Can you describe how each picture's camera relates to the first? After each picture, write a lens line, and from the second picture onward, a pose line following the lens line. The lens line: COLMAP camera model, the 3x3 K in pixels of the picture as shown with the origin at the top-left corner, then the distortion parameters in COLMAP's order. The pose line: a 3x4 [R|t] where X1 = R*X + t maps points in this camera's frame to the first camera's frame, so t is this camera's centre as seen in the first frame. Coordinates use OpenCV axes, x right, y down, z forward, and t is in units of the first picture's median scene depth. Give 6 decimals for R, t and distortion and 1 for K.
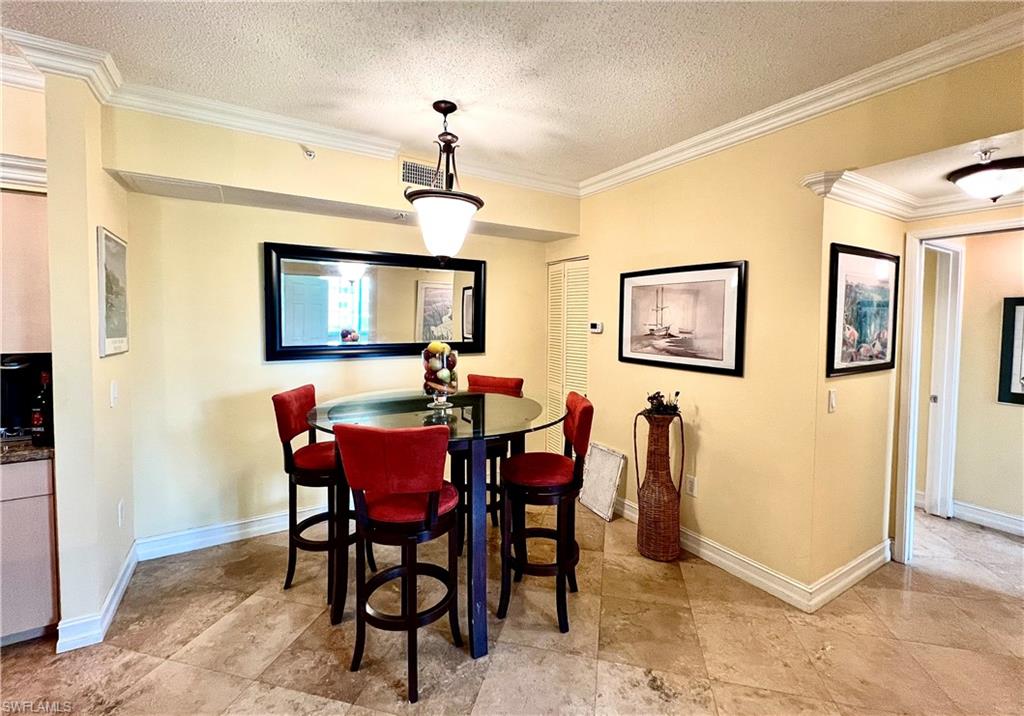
lens RADIAL K [[436.5, 0, 511.1], [0, 436.5, 337.9], [0, 0, 1]] dist [0.000980, 0.000280]
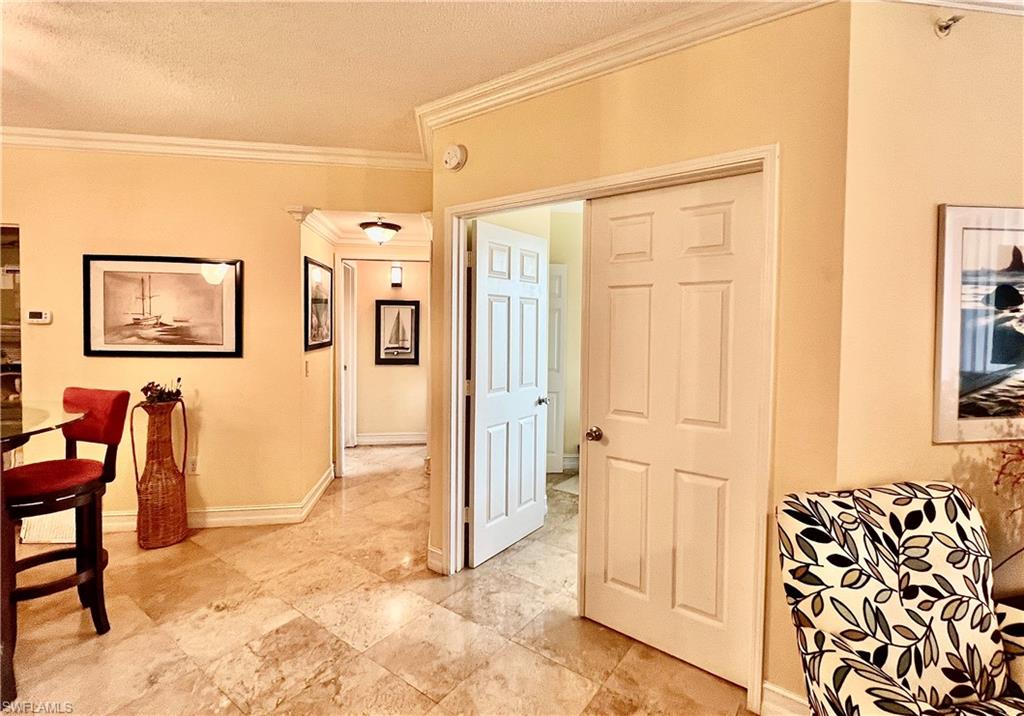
lens RADIAL K [[487.4, 0, 512.8], [0, 487.4, 335.5], [0, 0, 1]] dist [-0.000773, -0.000370]
pose [[0.391622, -0.027528, 0.919714, -0.375453], [0.030011, 0.999403, 0.017134, 0.026738], [-0.919636, 0.020891, 0.392215, -0.189671]]
